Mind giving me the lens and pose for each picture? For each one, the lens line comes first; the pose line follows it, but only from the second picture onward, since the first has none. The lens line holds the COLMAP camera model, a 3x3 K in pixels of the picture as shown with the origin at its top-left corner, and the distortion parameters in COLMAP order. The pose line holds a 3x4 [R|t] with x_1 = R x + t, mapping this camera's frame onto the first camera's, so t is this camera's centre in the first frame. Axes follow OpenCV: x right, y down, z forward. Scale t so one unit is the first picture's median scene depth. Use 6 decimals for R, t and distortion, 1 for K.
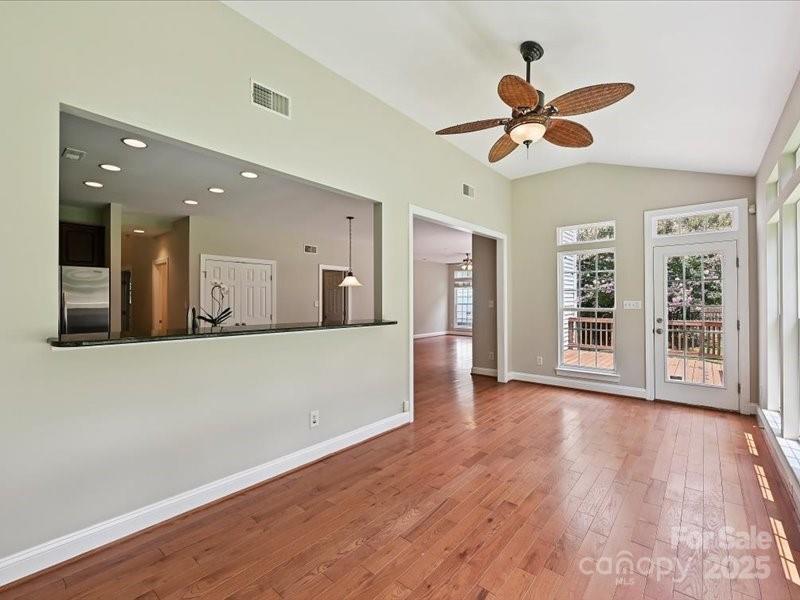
lens RADIAL K [[358.9, 0, 397.2], [0, 358.9, 300.1], [0, 0, 1]] dist [0.002039, 0.000330]
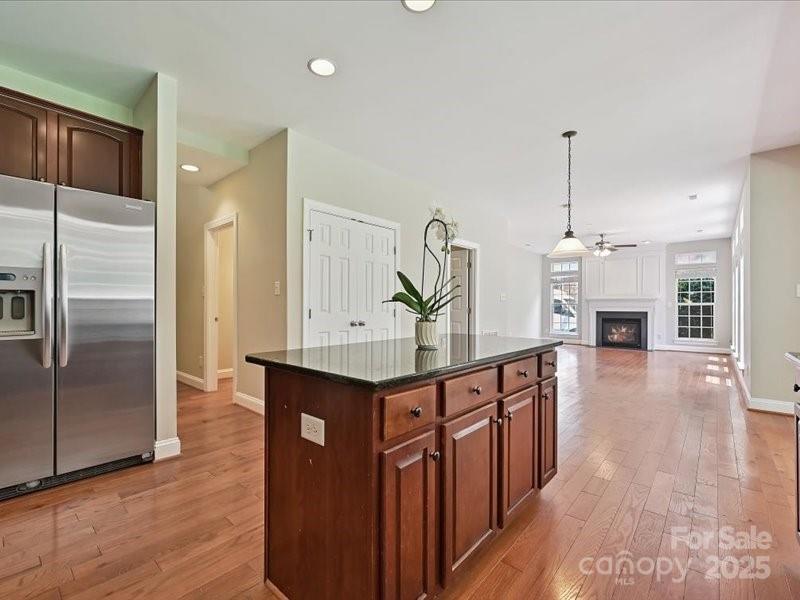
lens RADIAL K [[358.9, 0, 397.2], [0, 358.9, 300.1], [0, 0, 1]] dist [0.002039, 0.000330]
pose [[0.999950, 0.003356, -0.009409, -0.339770], [-0.003545, 0.999792, -0.020077, 0.036962], [0.009340, 0.020109, 0.999754, 0.378113]]
